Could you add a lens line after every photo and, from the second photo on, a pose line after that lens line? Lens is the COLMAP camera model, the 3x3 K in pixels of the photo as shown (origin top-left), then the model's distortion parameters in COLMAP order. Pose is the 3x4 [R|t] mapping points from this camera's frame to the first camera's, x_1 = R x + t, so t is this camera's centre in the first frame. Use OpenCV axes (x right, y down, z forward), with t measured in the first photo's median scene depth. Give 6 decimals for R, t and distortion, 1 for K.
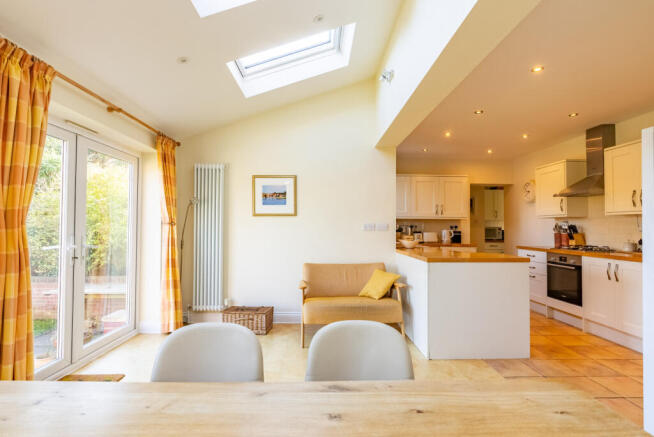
lens RADIAL K [[338.6, 0, 327.0], [0, 338.6, 218.5], [0, 0, 1]] dist [-0.000526, 0.000114]
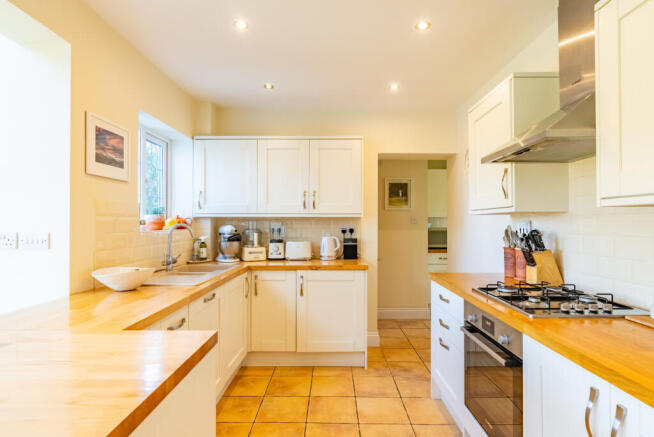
lens RADIAL K [[349.9, 0, 327.0], [0, 349.9, 218.5], [0, 0, 1]] dist [-0.016528, -0.000563]
pose [[0.998625, -0.007832, -0.051828, 0.389318], [0.008530, 0.999876, 0.013258, -0.003400], [0.051717, -0.013681, 0.998568, 0.438877]]
